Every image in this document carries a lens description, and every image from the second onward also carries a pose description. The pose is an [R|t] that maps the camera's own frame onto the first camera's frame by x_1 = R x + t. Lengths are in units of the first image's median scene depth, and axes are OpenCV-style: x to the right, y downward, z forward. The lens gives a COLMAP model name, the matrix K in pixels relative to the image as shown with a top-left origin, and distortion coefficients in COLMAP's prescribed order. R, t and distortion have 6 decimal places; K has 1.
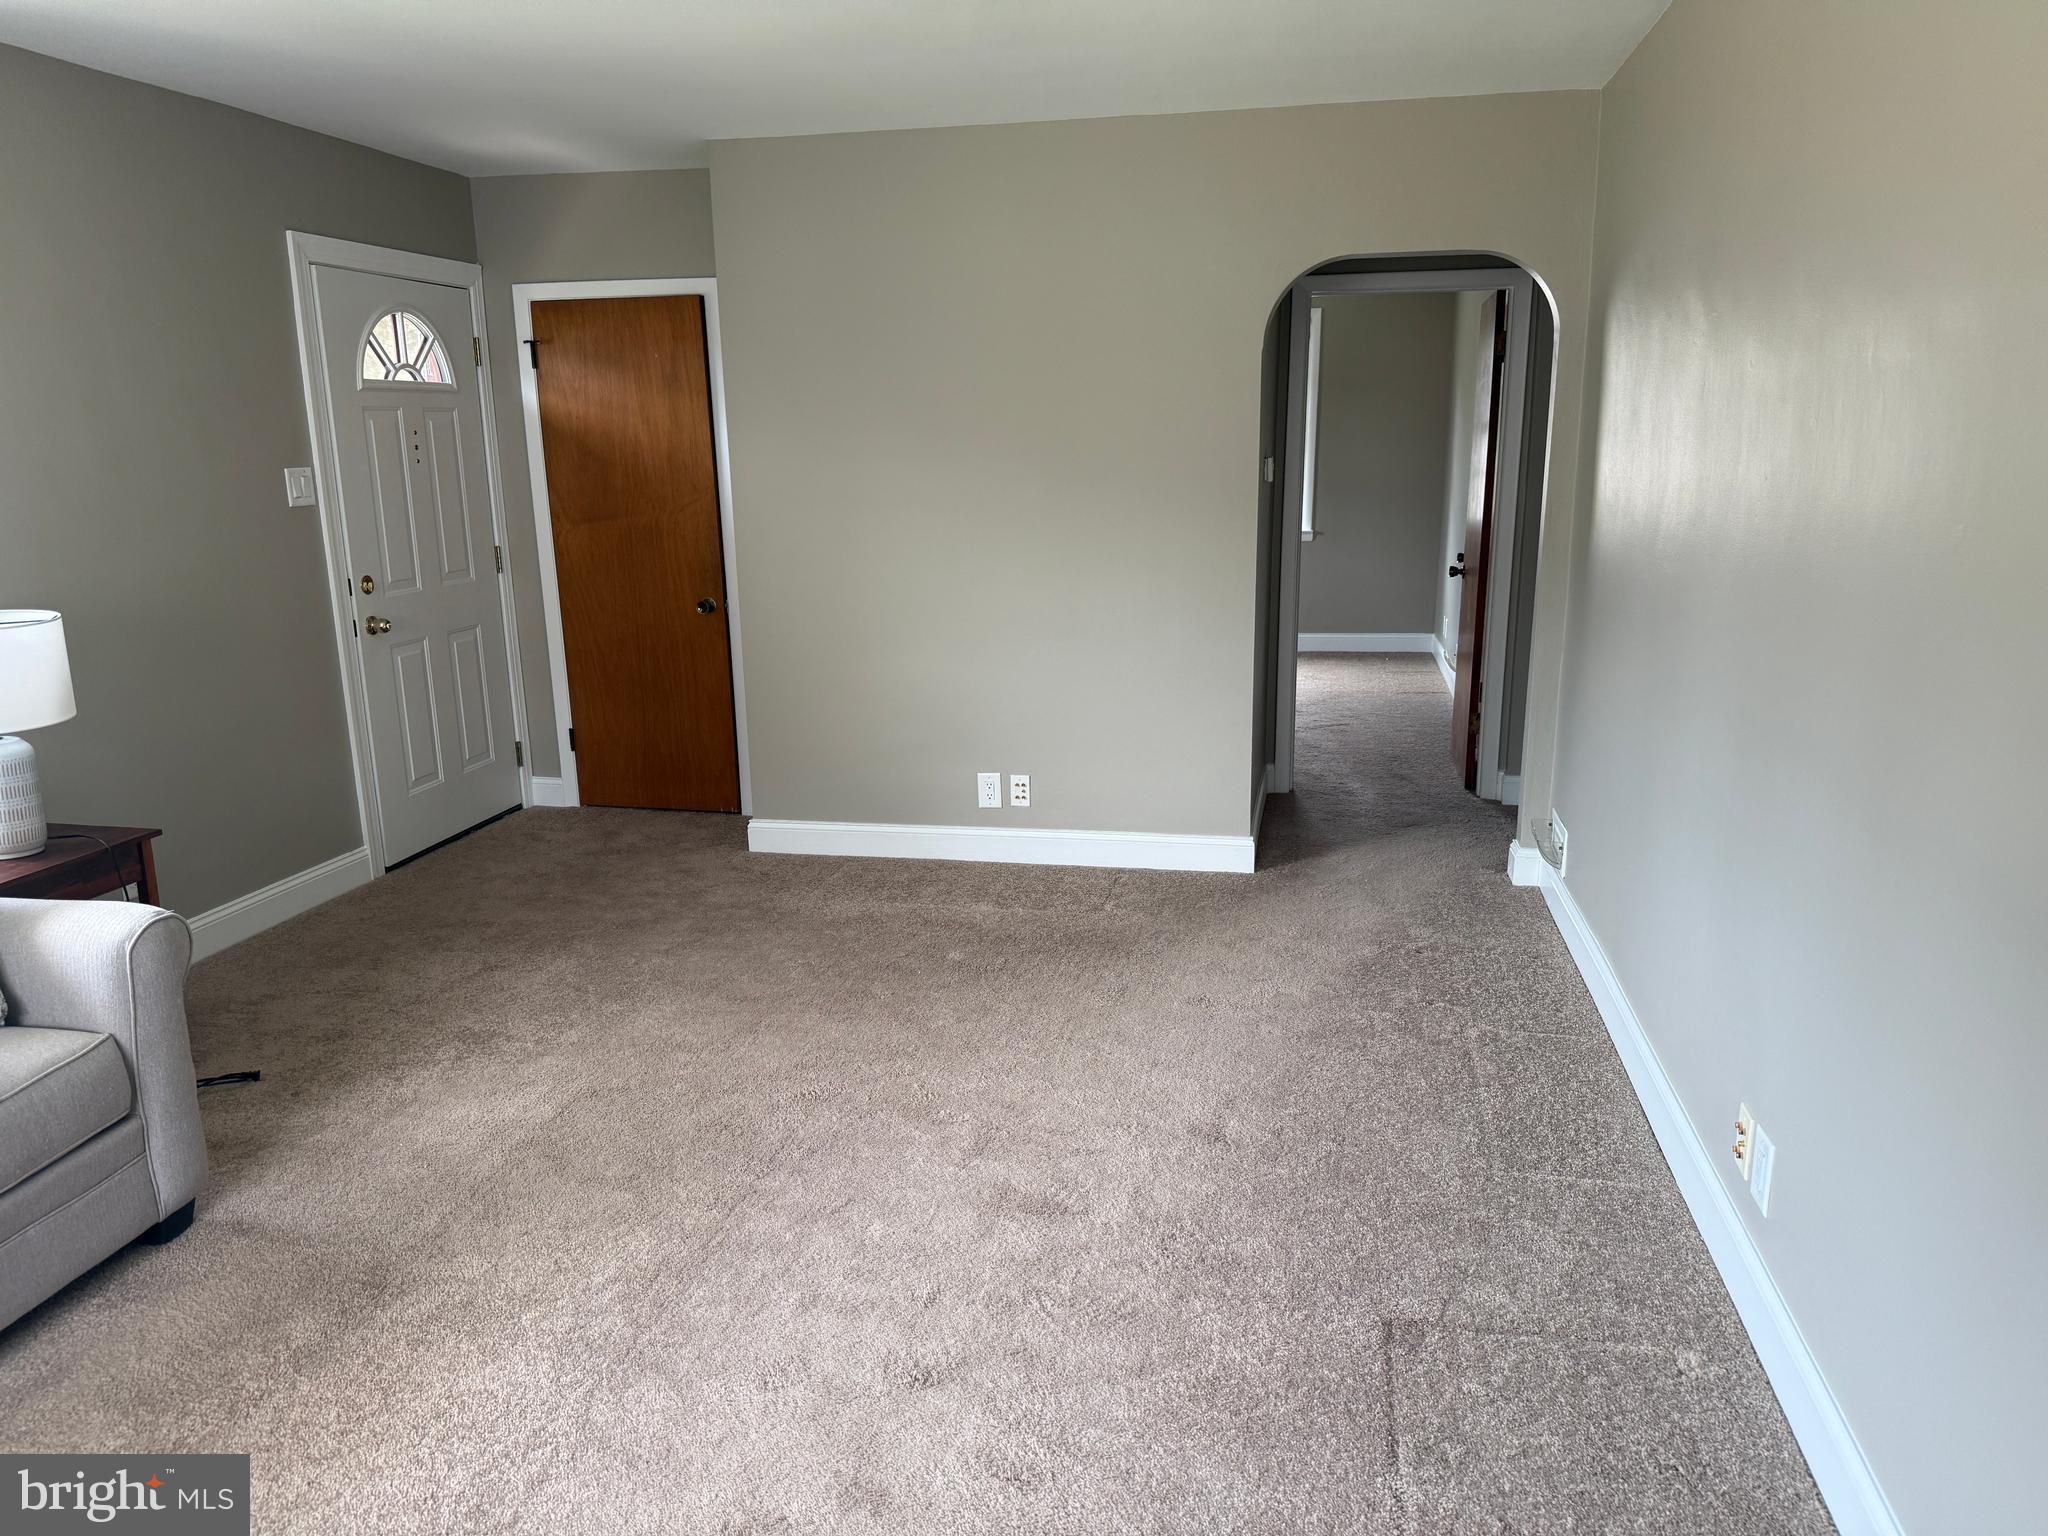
lens RADIAL K [[1427.5, 0, 1028.5], [0, 1427.5, 773.7], [0, 0, 1]] dist [0.090899, -0.122086]
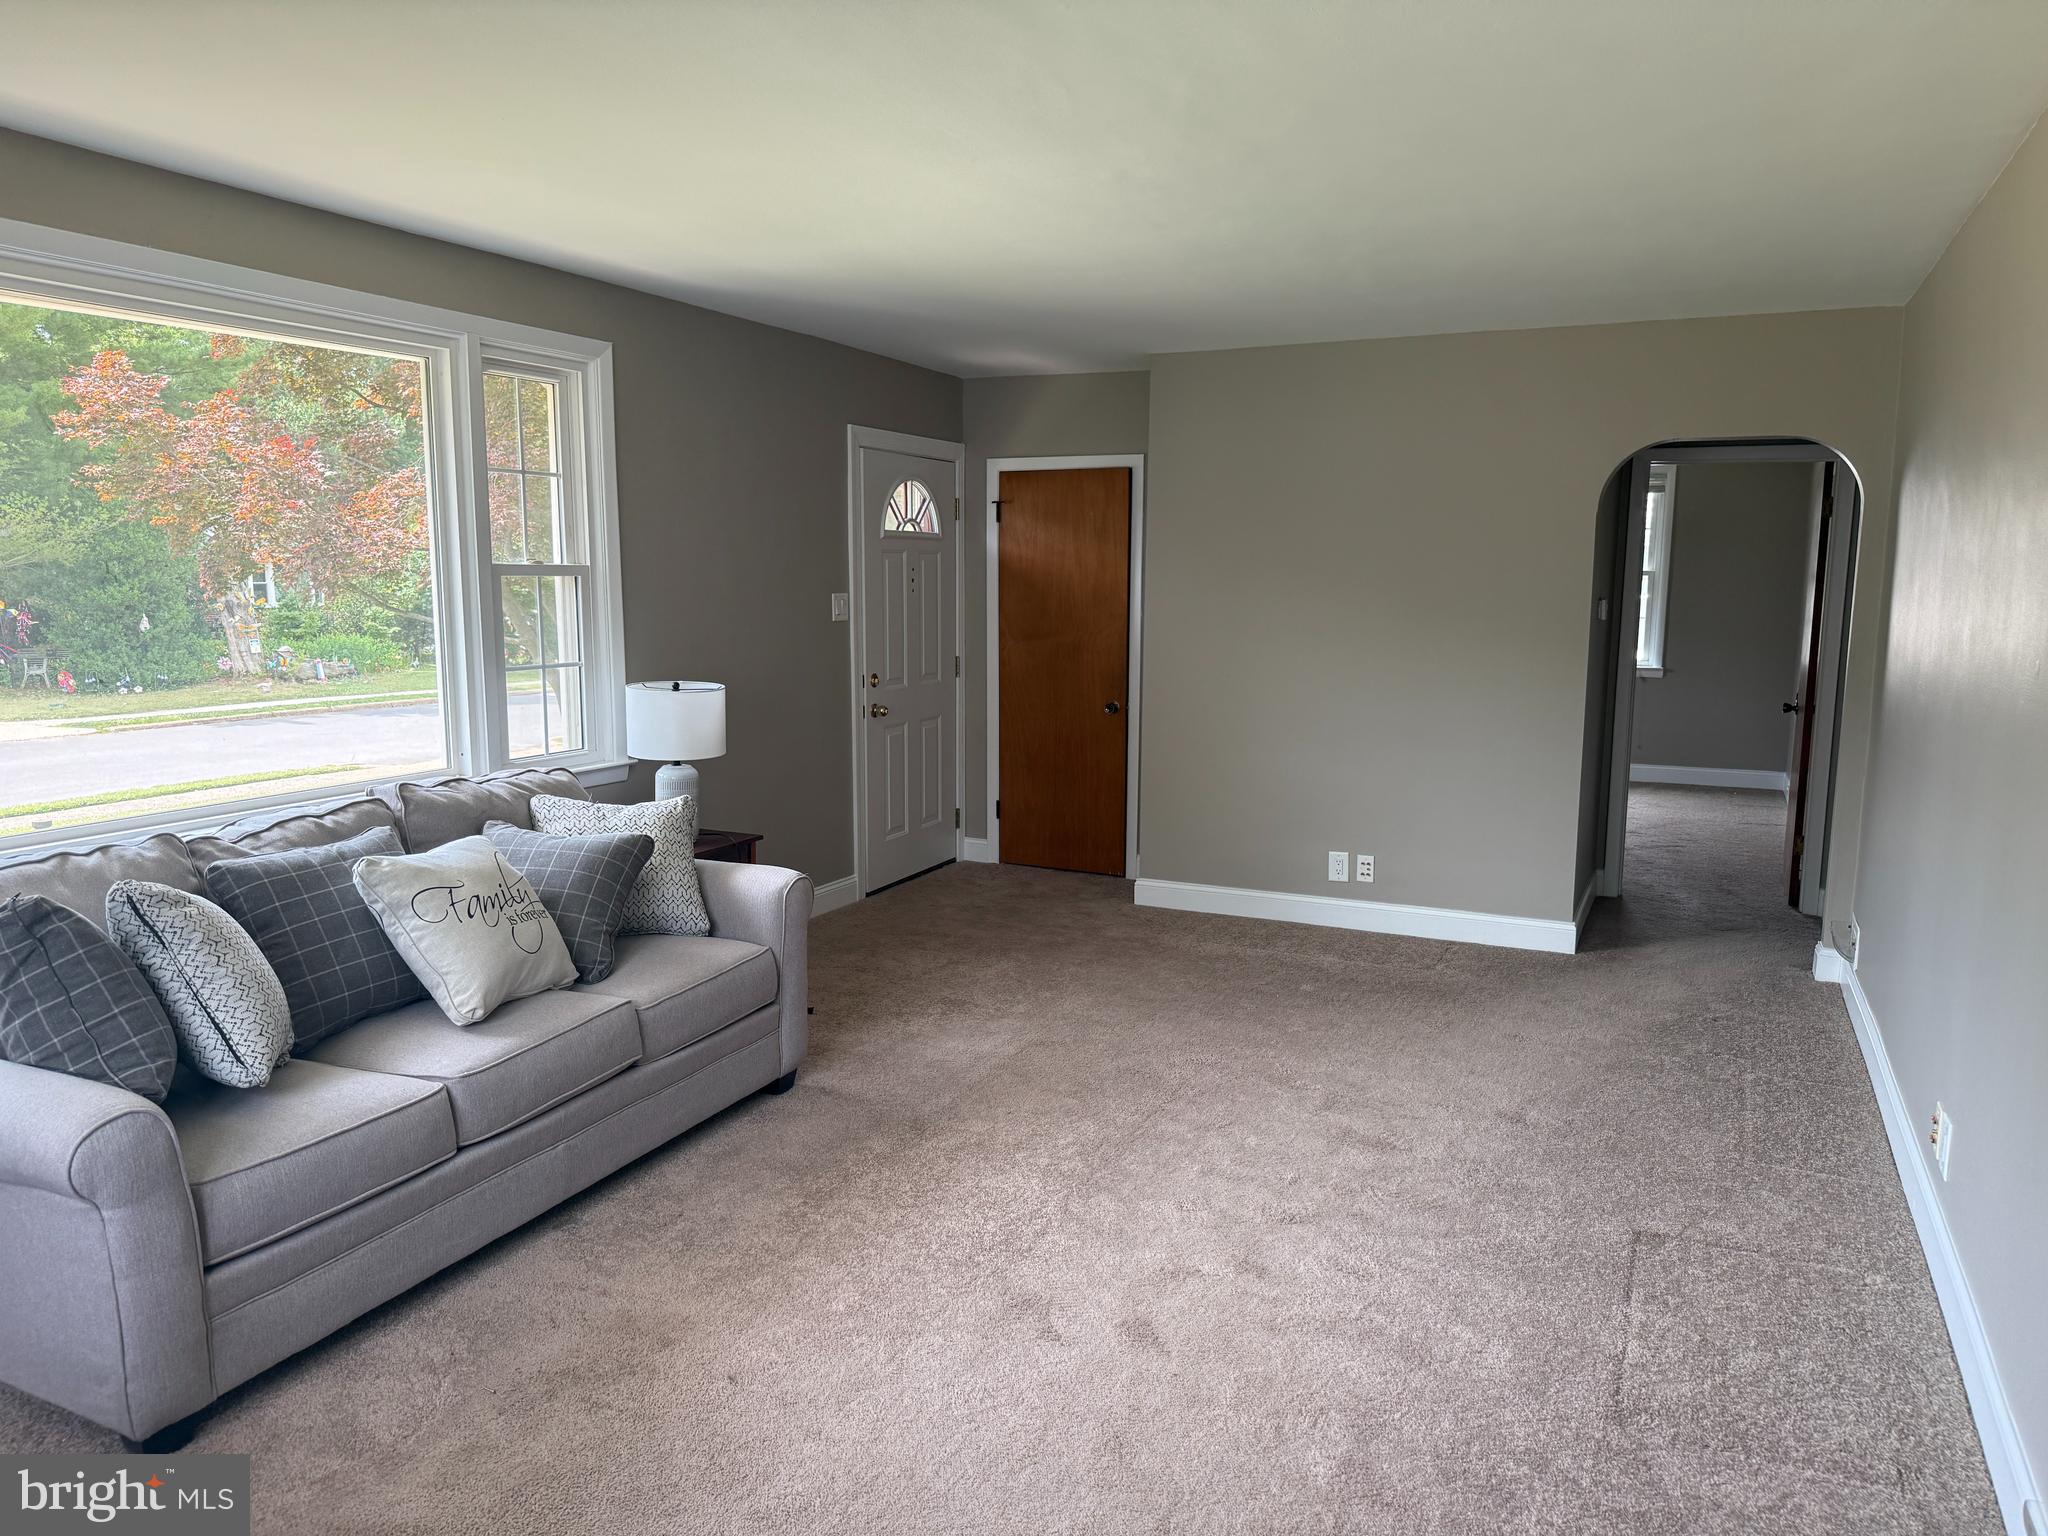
lens RADIAL K [[1410.3, 0, 1020.3], [0, 1410.3, 772.7], [0, 0, 1]] dist [0.141926, -0.290487]
pose [[0.970023, 0.053493, -0.237054, -0.010205], [-0.074297, 0.994046, -0.079709, 0.058922], [0.231378, 0.094932, 0.968221, -0.276249]]
